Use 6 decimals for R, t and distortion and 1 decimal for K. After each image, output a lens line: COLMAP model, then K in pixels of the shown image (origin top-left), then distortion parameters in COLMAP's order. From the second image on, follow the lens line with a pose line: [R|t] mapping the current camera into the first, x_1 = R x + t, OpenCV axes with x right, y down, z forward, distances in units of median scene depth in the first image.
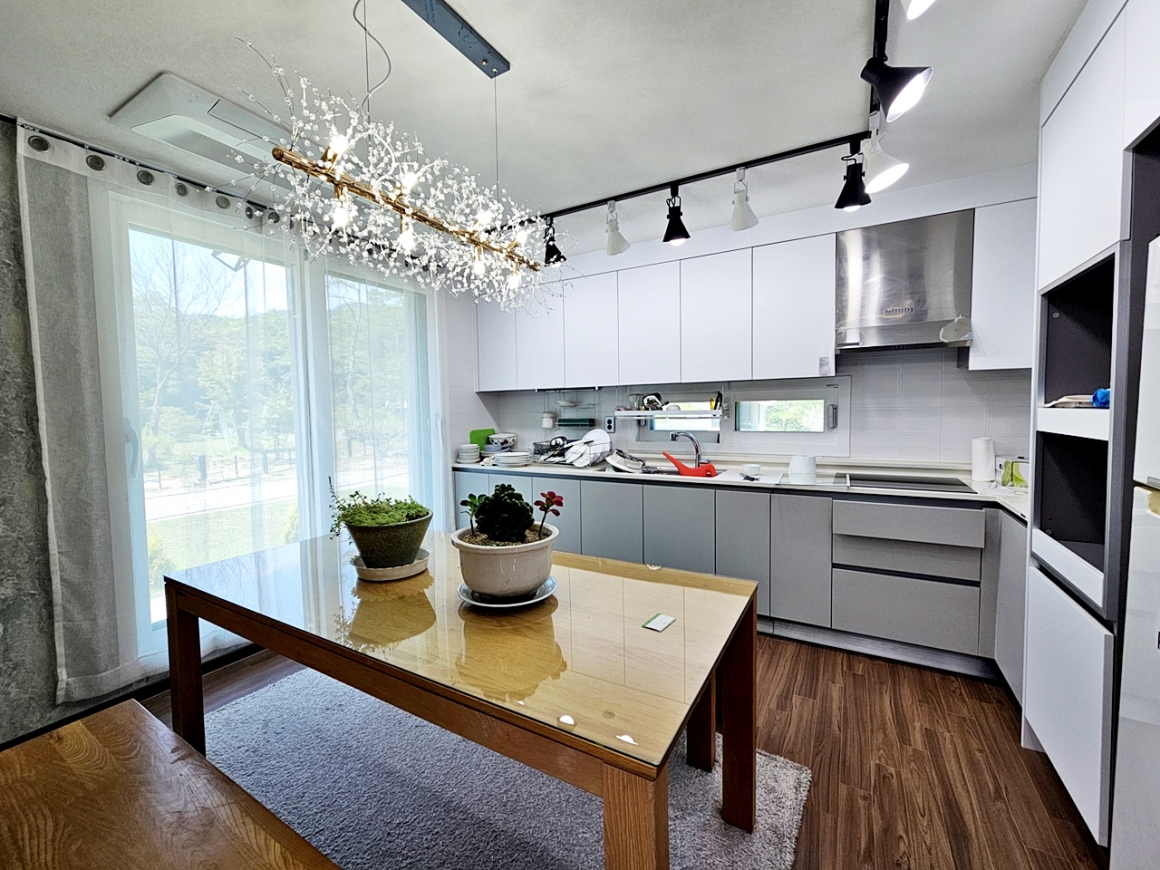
lens RADIAL K [[474.7, 0, 580.0], [0, 474.7, 435.0], [0, 0, 1]] dist [0.000293, -0.000039]
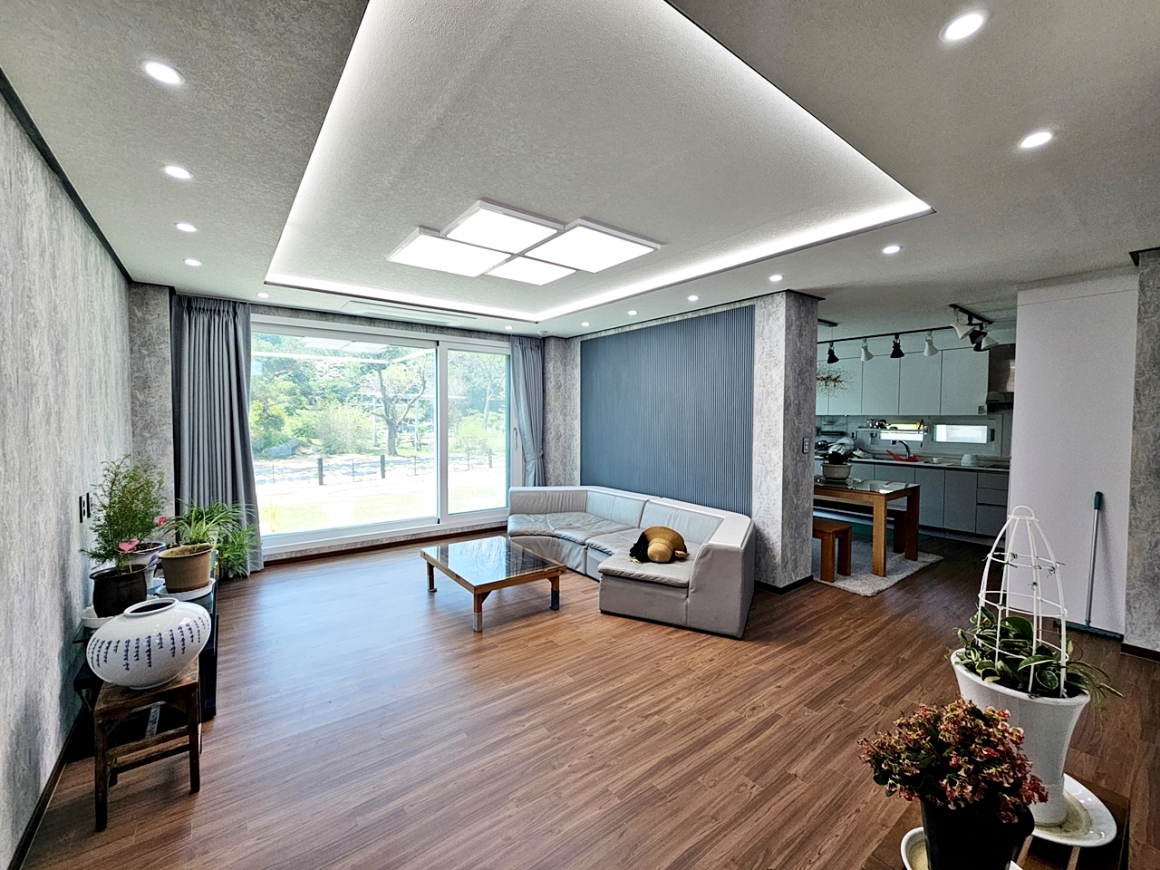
lens RADIAL K [[474.7, 0, 580.0], [0, 474.7, 435.0], [0, 0, 1]] dist [0.000293, -0.000039]
pose [[0.921107, 0.036732, -0.387572, -0.261137], [-0.042697, 0.999065, -0.006790, 0.046846], [0.386960, 0.022803, 0.921814, -1.448008]]
